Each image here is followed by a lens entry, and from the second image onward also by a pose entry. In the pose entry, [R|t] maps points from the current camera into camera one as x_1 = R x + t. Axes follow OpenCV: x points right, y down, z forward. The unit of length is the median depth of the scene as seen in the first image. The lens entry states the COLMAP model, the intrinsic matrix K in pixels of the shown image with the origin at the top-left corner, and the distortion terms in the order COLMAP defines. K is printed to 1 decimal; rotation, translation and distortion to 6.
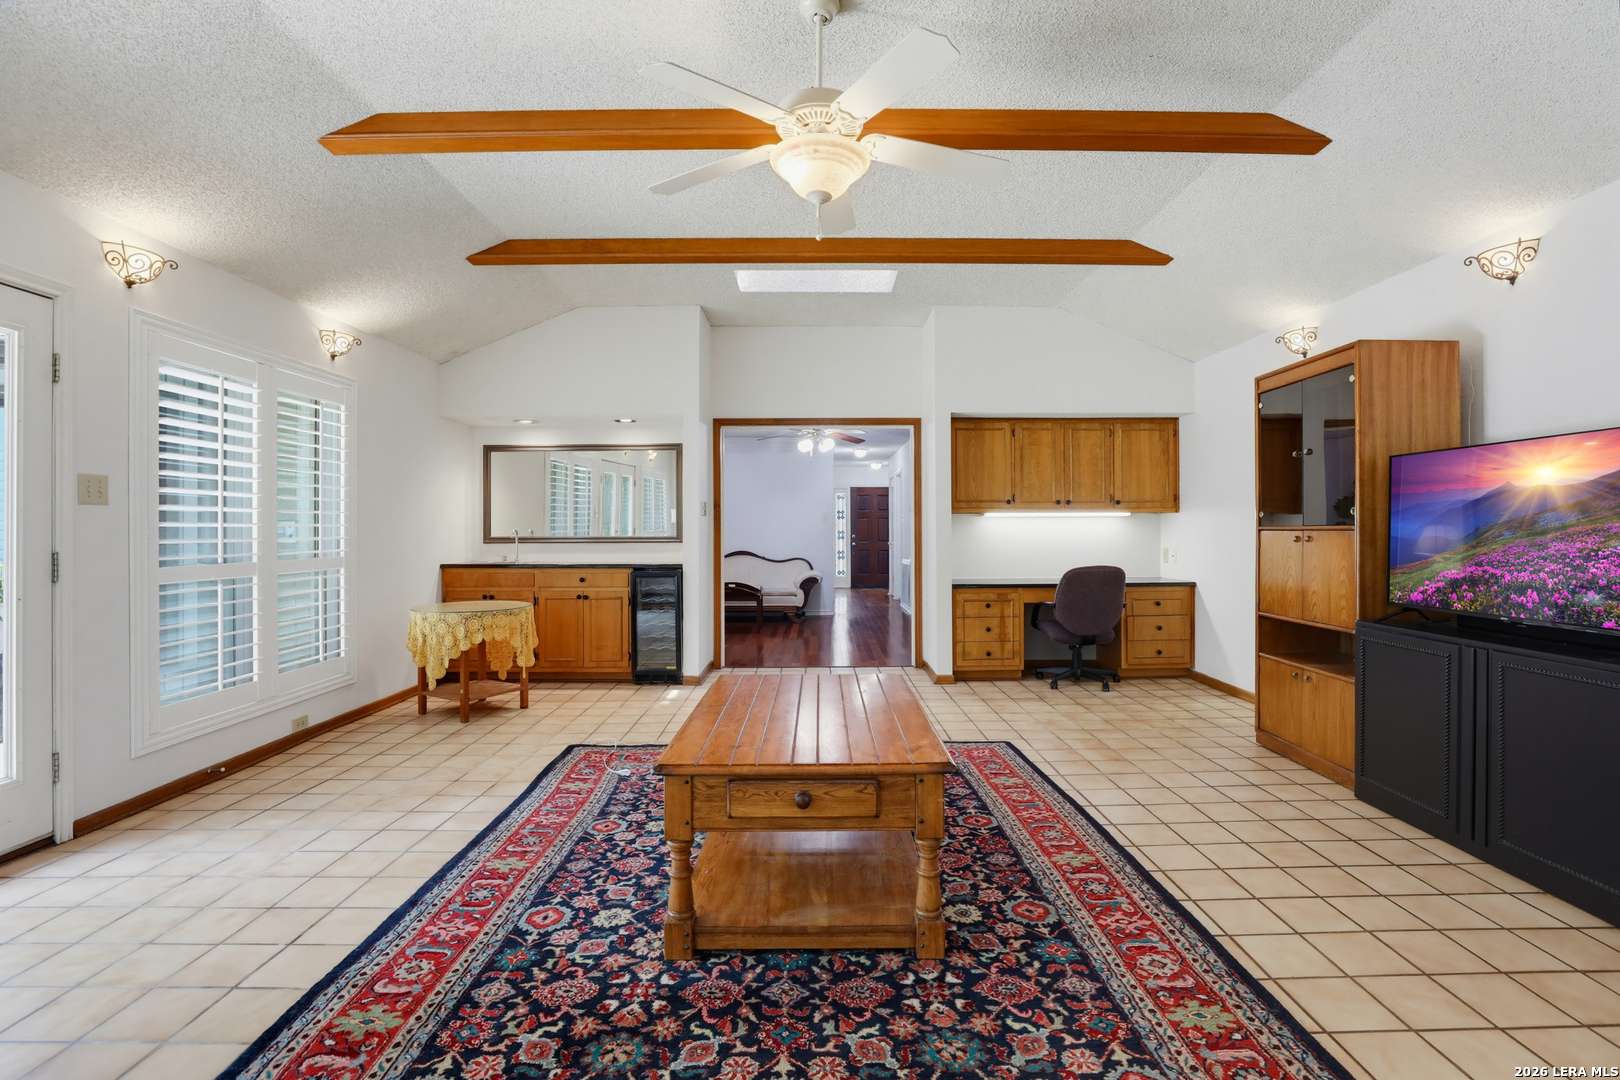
lens RADIAL K [[740.3, 0, 822.8], [0, 740.3, 529.2], [0, 0, 1]] dist [-0.034655, 0.002716]
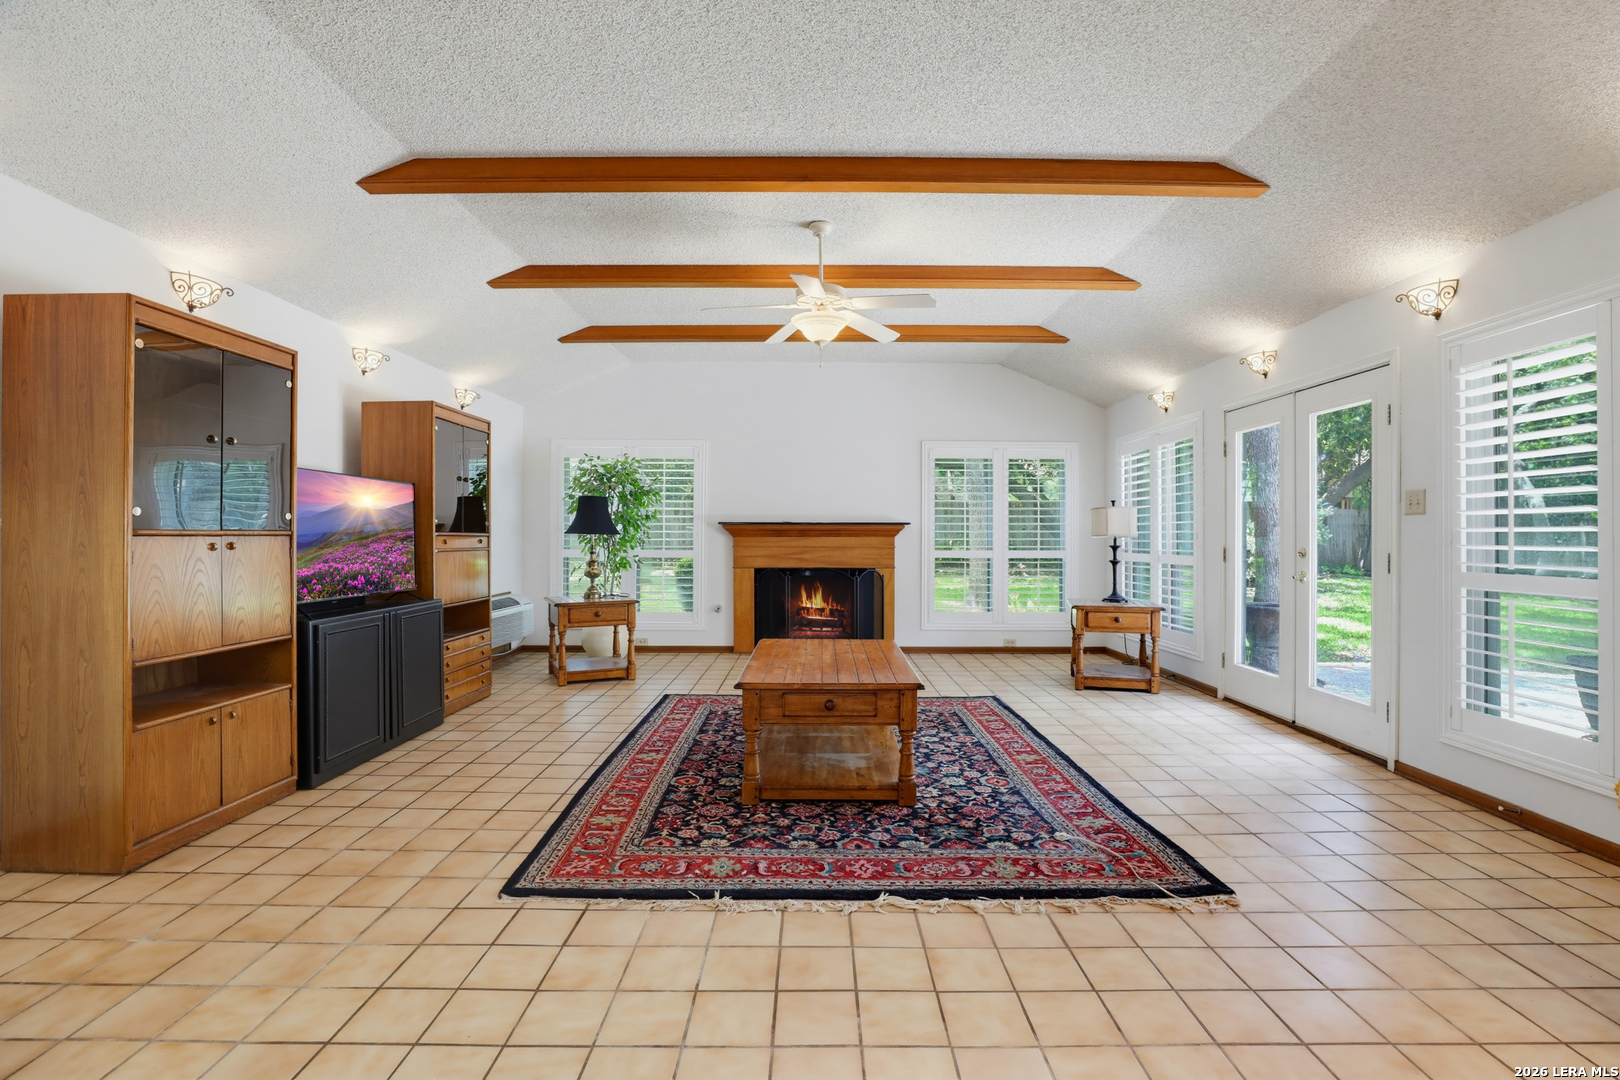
lens RADIAL K [[740.3, 0, 831.4], [0, 740.3, 544.6], [0, 0, 1]] dist [-0.034655, 0.002716]
pose [[-0.999984, 0.000486, -0.005703, -0.017378], [0.000438, 0.999965, 0.008380, 0.006180], [0.005707, 0.008377, -0.999949, 2.444841]]
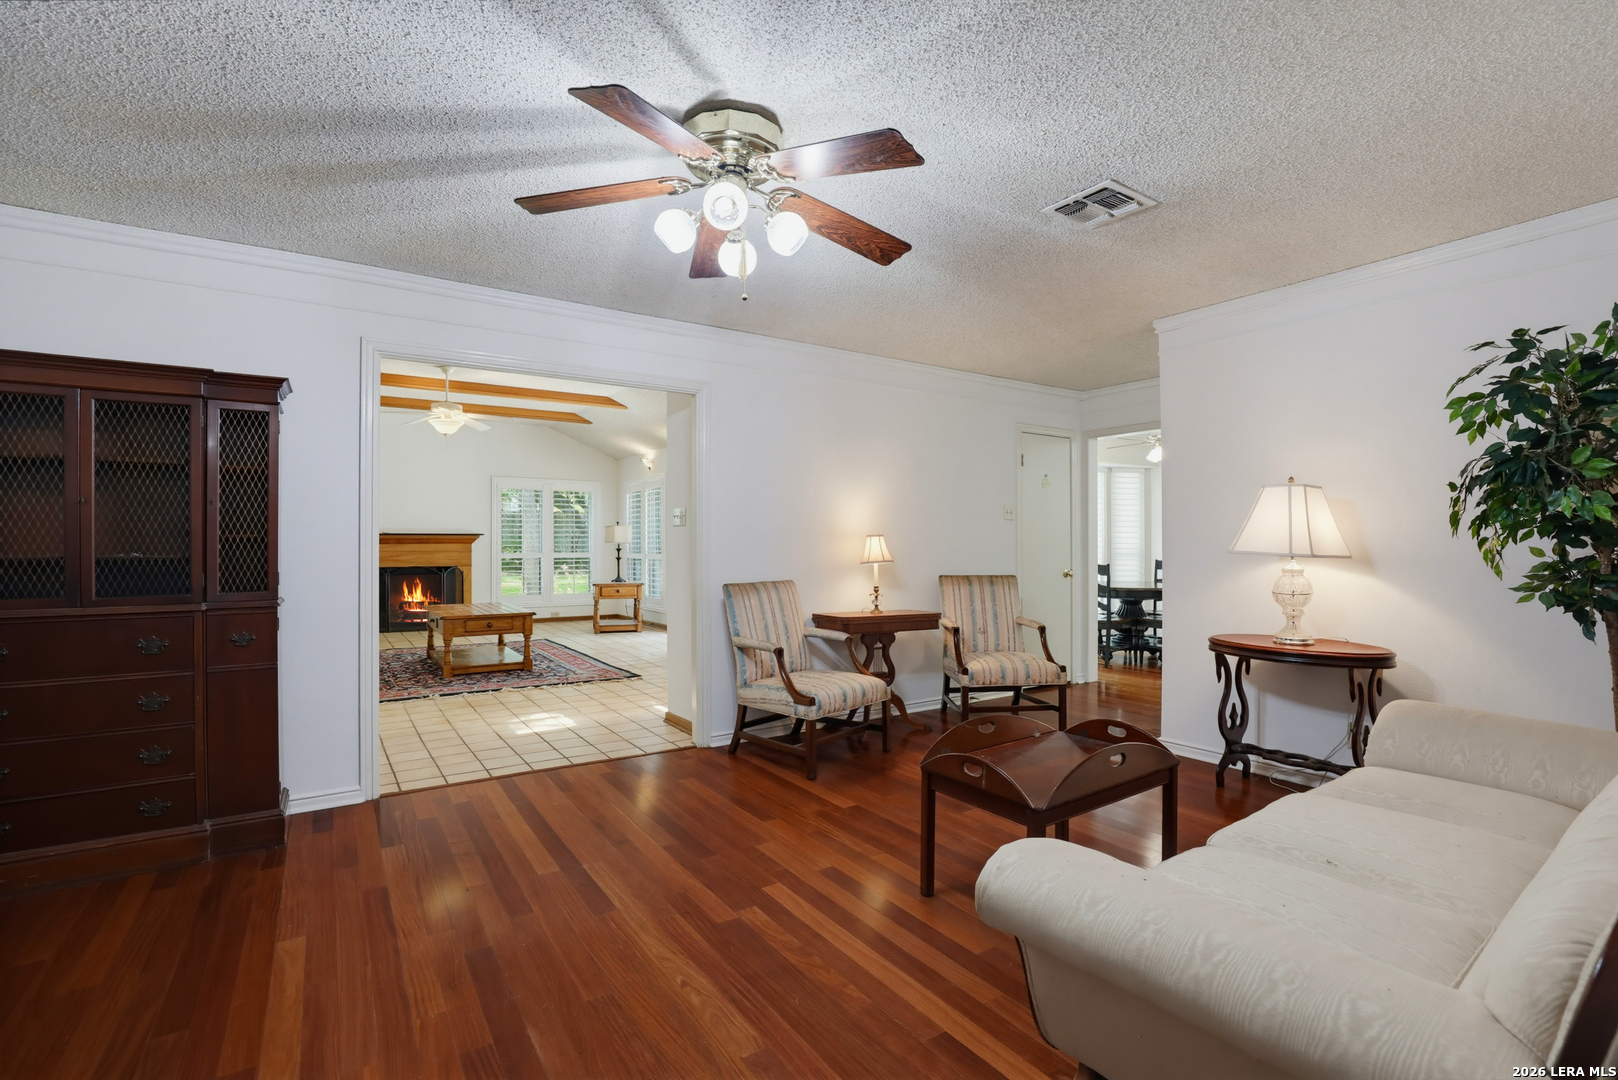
lens RADIAL K [[739.4, 0, 817.6], [0, 739.4, 542.1], [0, 0, 1]] dist [-0.034655, 0.002716]
pose [[-0.831374, 0.000544, -0.555713, 0.364627], [0.005478, 0.999959, -0.007217, 0.027819], [0.555686, -0.009044, -0.831343, 3.935194]]
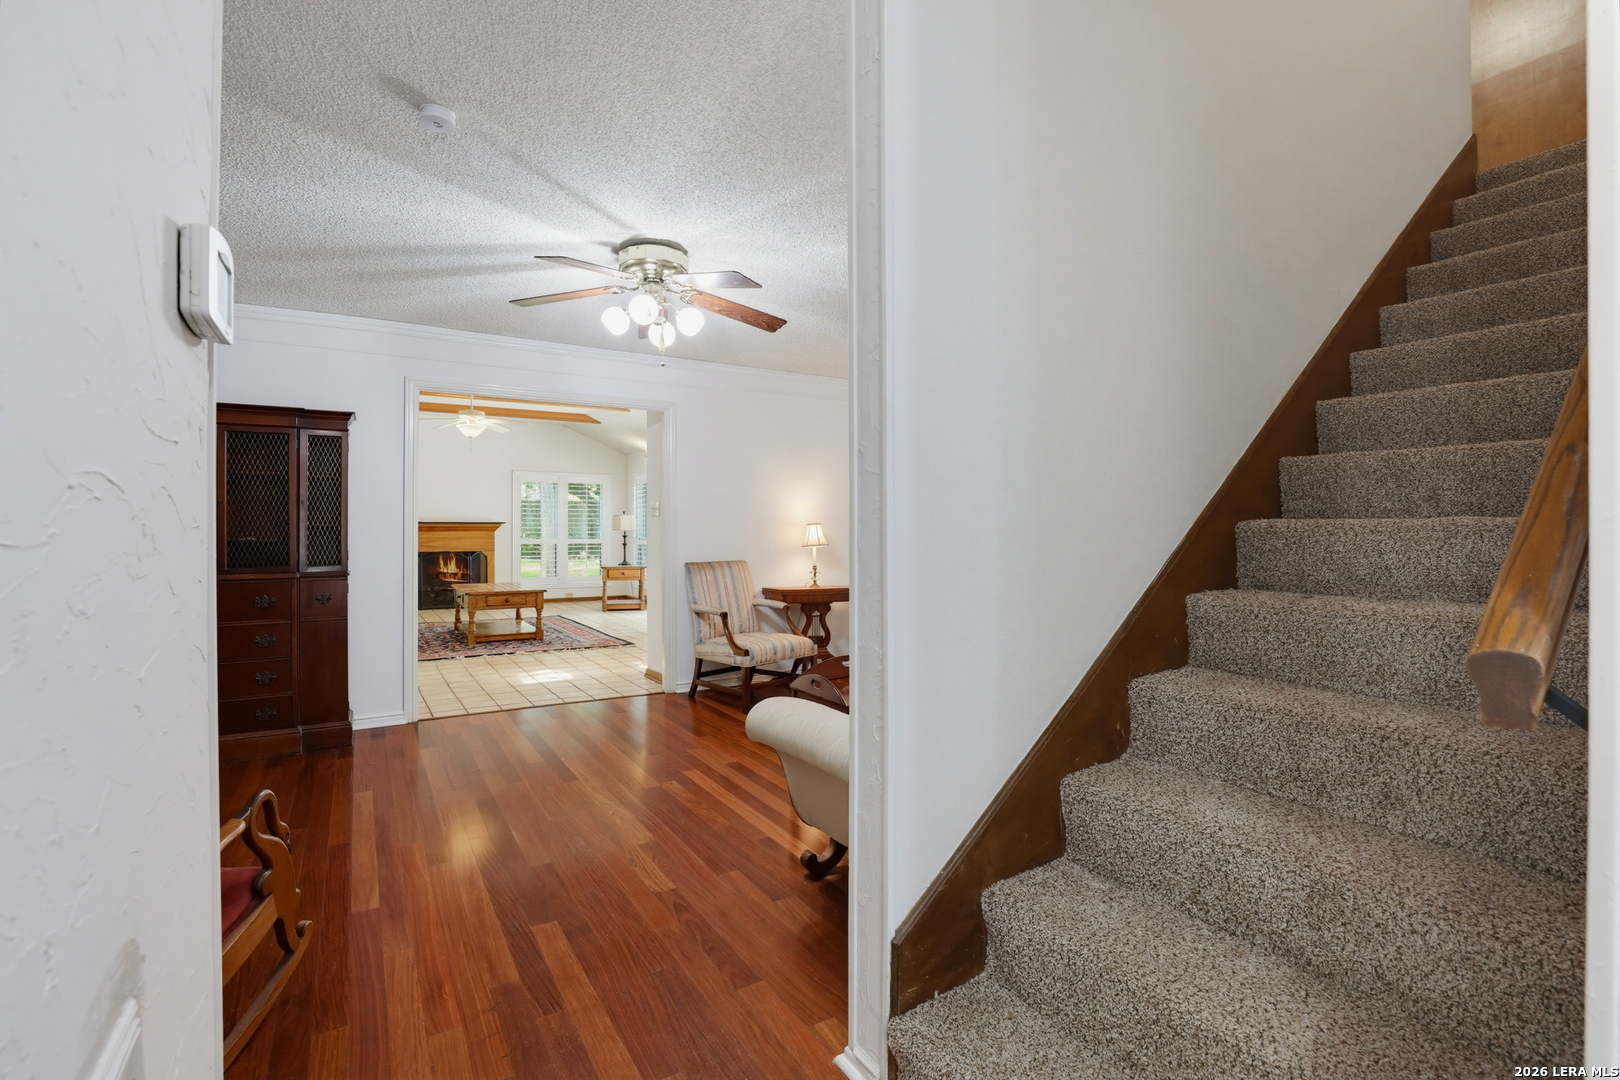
lens RADIAL K [[740.3, 0, 813.5], [0, 740.3, 525.7], [0, 0, 1]] dist [-0.034655, 0.002716]
pose [[-0.851547, -0.001005, -0.524278, 0.402523], [0.006410, 0.999903, -0.012327, 0.031856], [0.524239, -0.013858, -0.851458, 4.371801]]
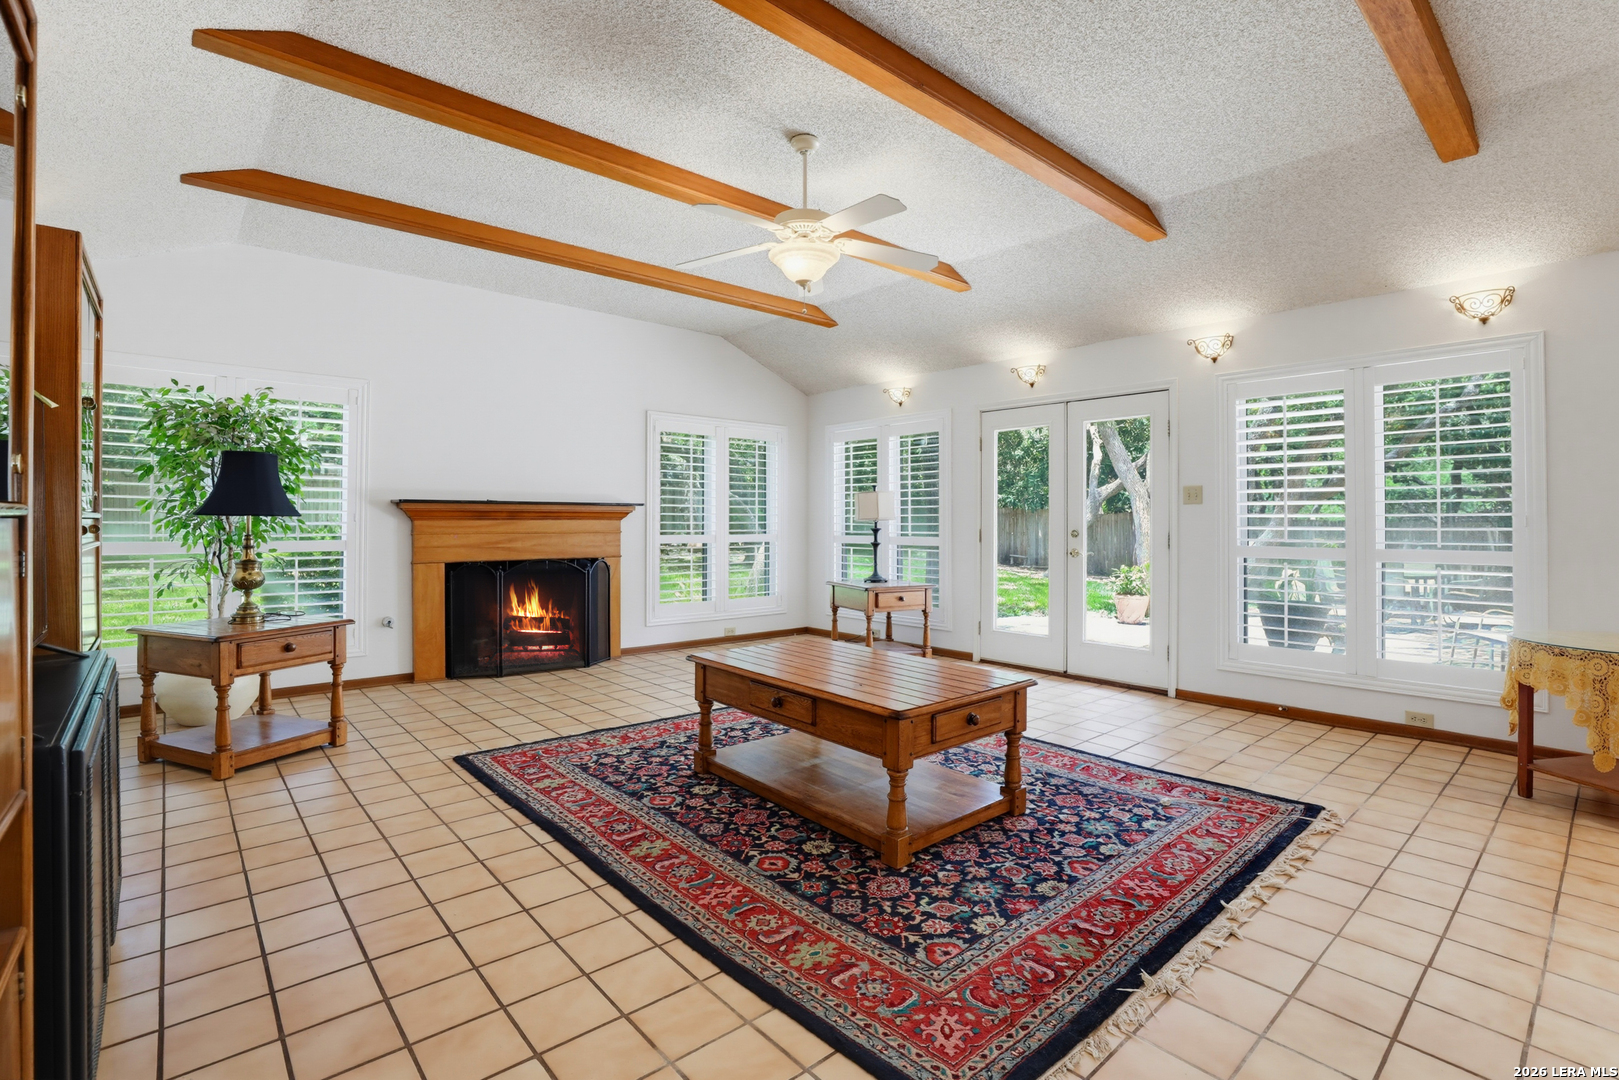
lens RADIAL K [[739.8, 0, 821.7], [0, 739.8, 525.5], [0, 0, 1]] dist [-0.034655, 0.002716]
pose [[-0.748630, 0.004624, -0.662972, 0.811064], [0.000762, 0.999981, 0.006114, 0.003466], [0.662987, 0.004073, -0.748619, 1.863236]]
